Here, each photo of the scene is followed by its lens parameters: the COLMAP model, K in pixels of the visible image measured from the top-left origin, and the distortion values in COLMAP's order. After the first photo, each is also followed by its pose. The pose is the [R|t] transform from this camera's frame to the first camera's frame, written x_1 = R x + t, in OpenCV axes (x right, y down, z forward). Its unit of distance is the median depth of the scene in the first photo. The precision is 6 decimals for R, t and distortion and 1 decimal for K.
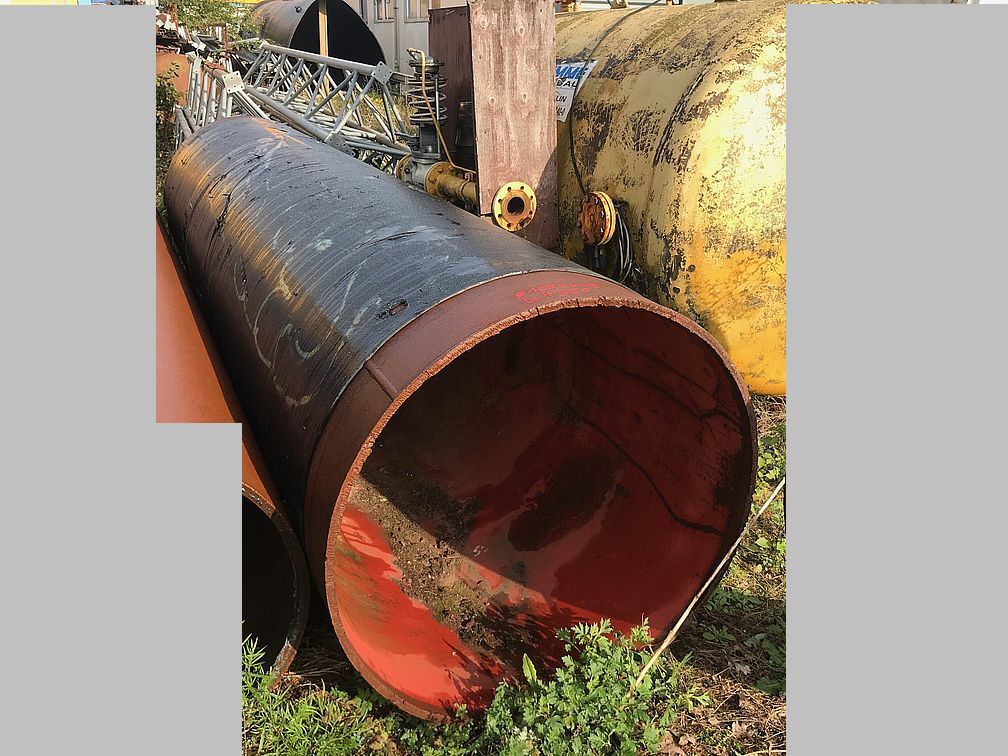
lens RADIAL K [[827.7, 0, 505.0], [0, 827.7, 374.9], [0, 0, 1]] dist [0.023743, -0.009523]
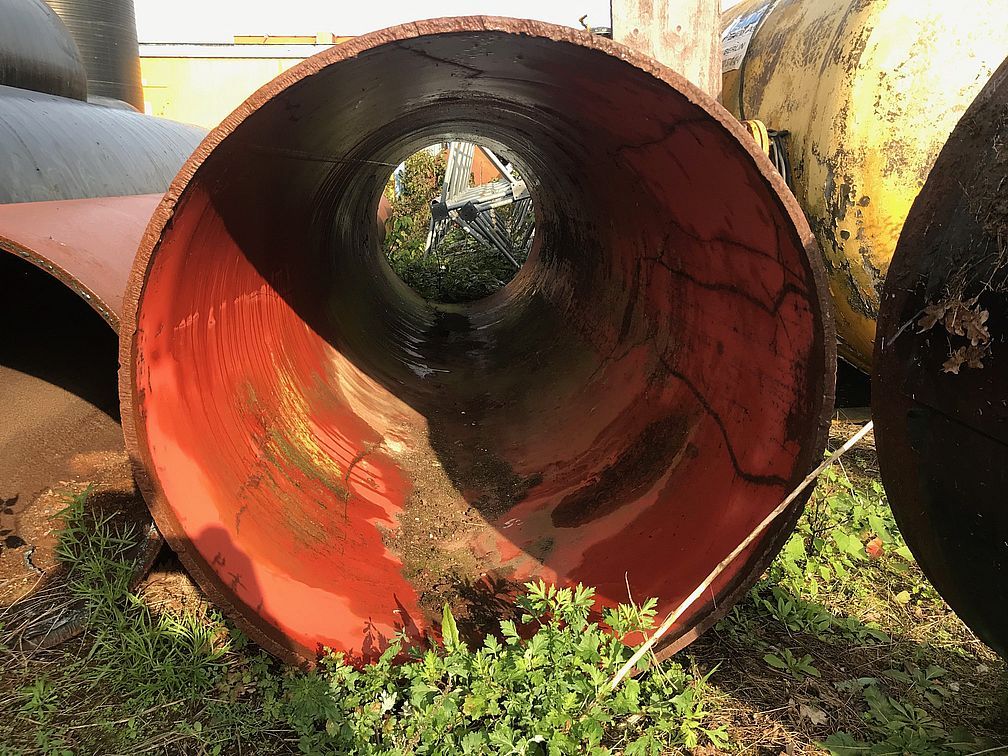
lens RADIAL K [[827.7, 0, 500.1], [0, 827.7, 370.9], [0, 0, 1]] dist [0.023743, -0.009523]
pose [[0.932622, 0.064152, -0.355107, 0.202460], [-0.115329, 0.985448, -0.124863, 0.154715], [0.341930, 0.157404, 0.926449, 0.237790]]
